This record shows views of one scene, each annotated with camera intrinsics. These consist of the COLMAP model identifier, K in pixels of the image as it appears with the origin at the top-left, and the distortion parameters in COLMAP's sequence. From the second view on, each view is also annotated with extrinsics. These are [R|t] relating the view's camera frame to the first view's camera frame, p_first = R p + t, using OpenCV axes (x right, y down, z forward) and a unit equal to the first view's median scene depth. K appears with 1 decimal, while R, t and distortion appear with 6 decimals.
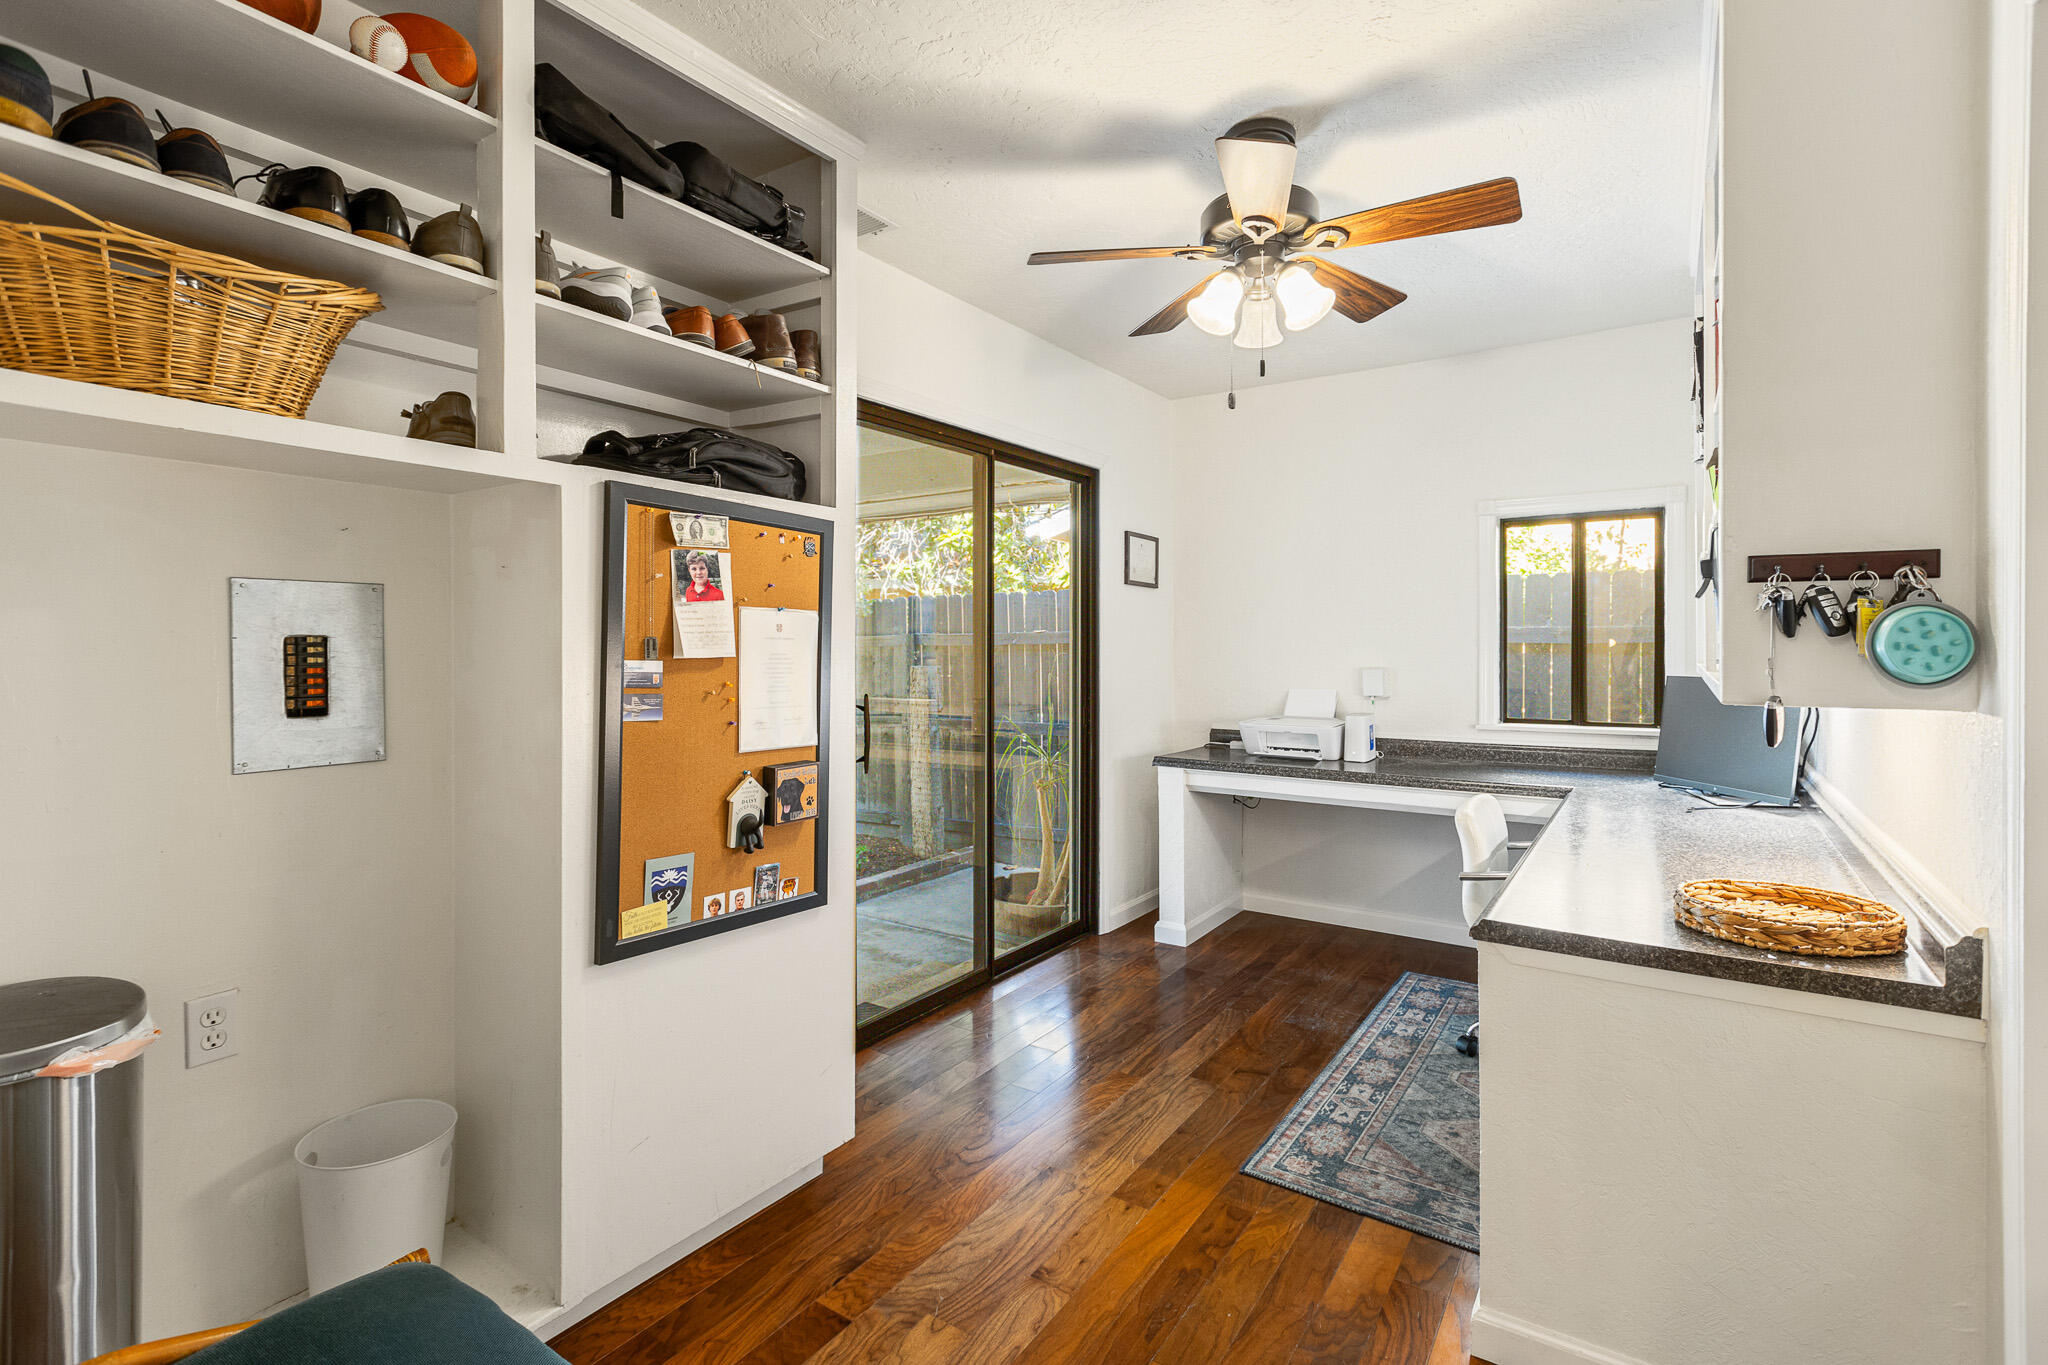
lens RADIAL K [[934.0, 0, 1017.2], [0, 934.0, 654.9], [0, 0, 1]] dist [-0.000469, 0.000174]
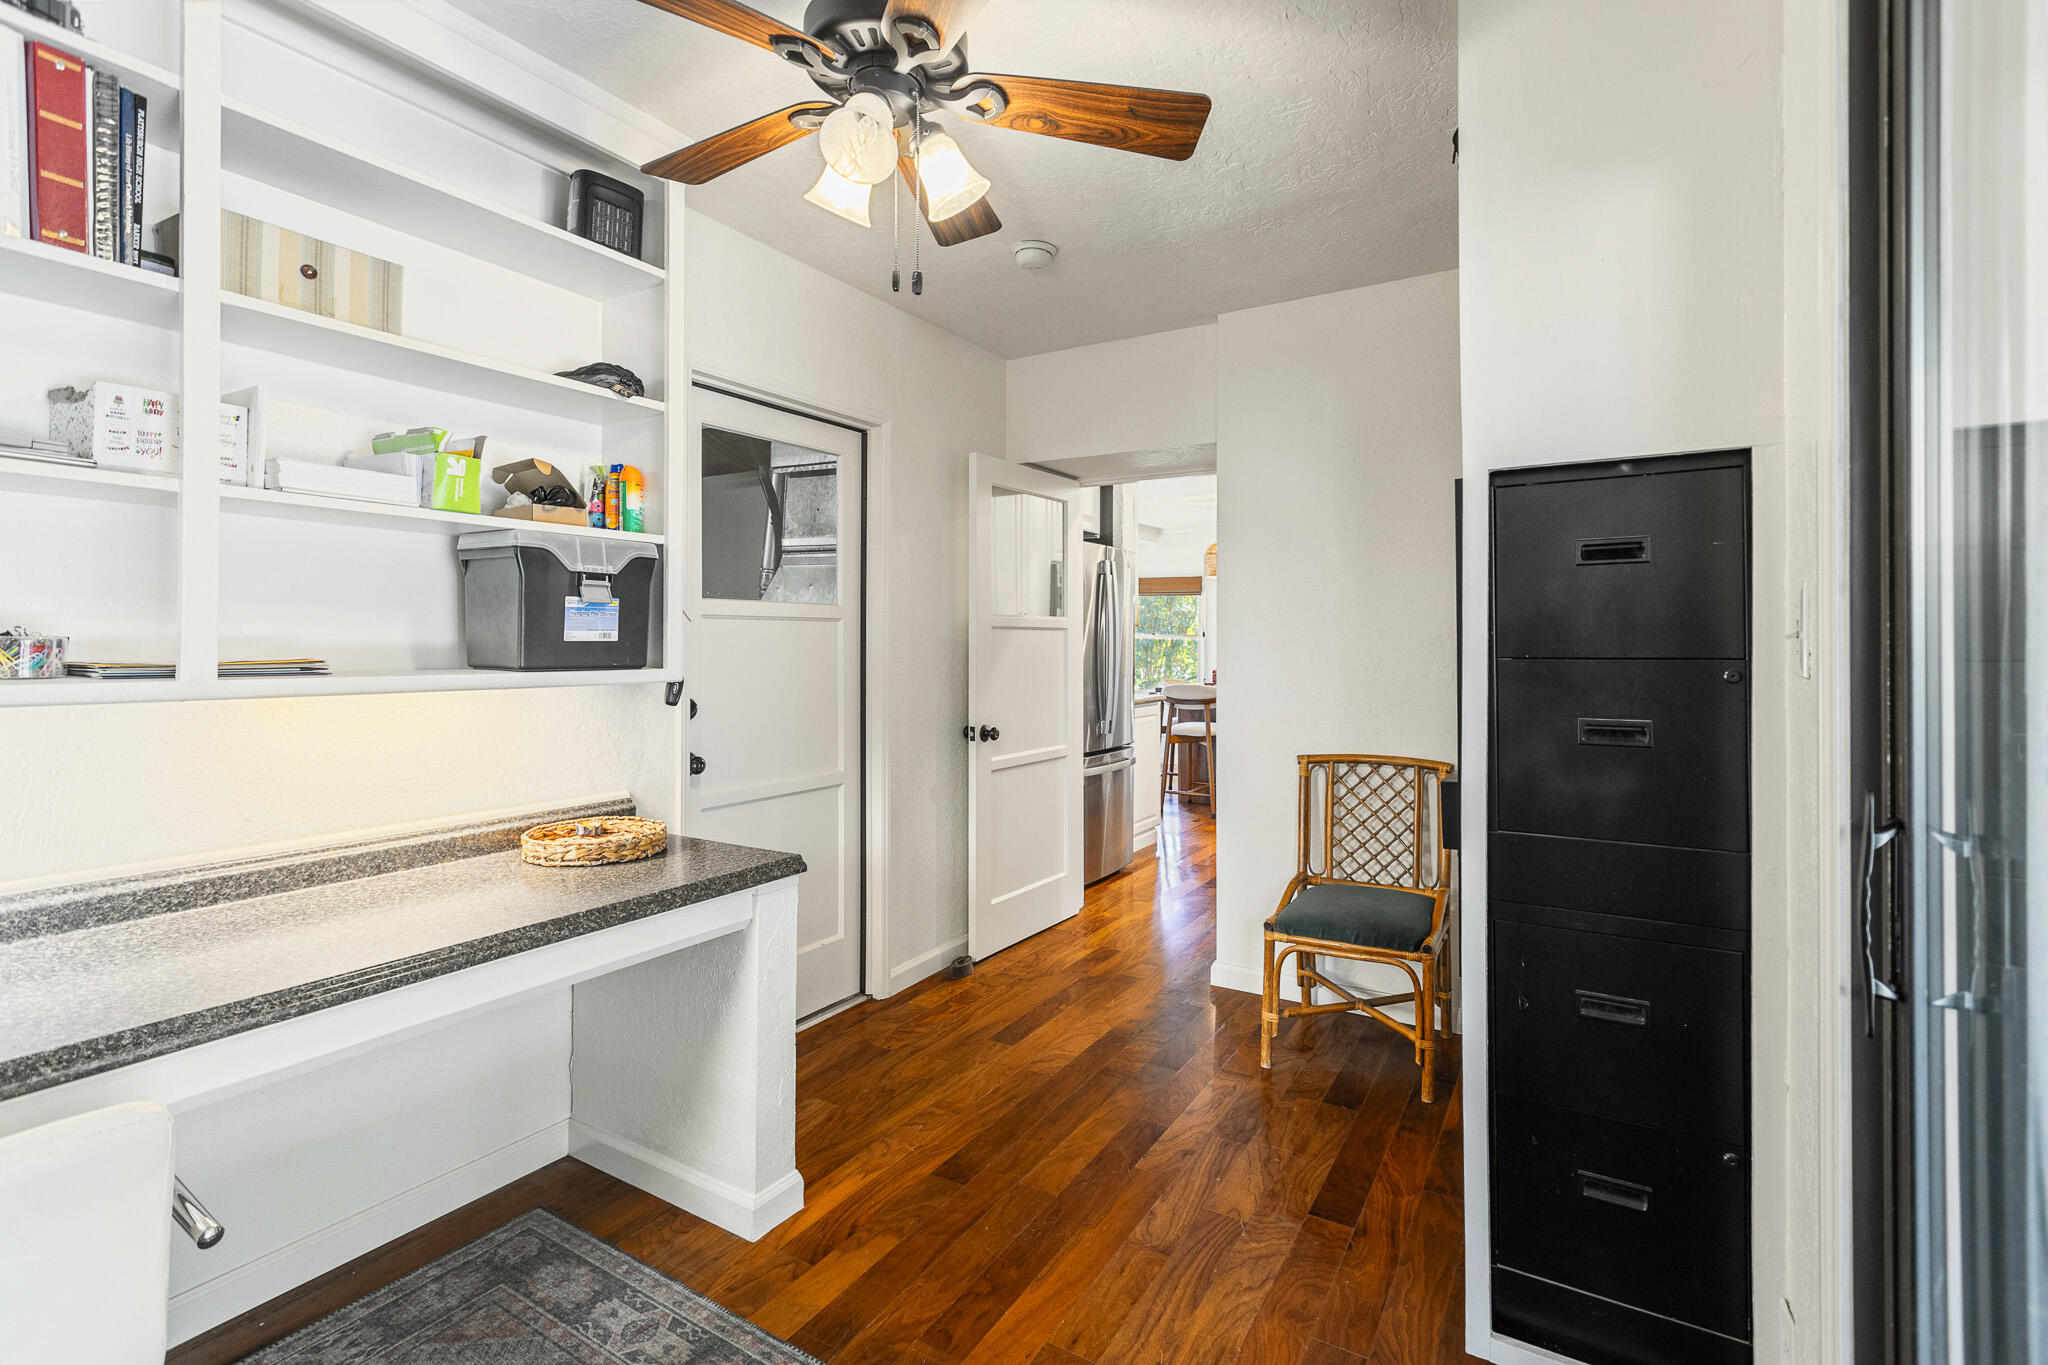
lens RADIAL K [[934.0, 0, 1017.2], [0, 934.0, 654.9], [0, 0, 1]] dist [-0.000469, 0.000174]
pose [[-0.999023, 0.003543, -0.044057, 0.215145], [0.002579, 0.999756, 0.021930, -0.018127], [0.044124, 0.021795, -0.998788, 1.922955]]
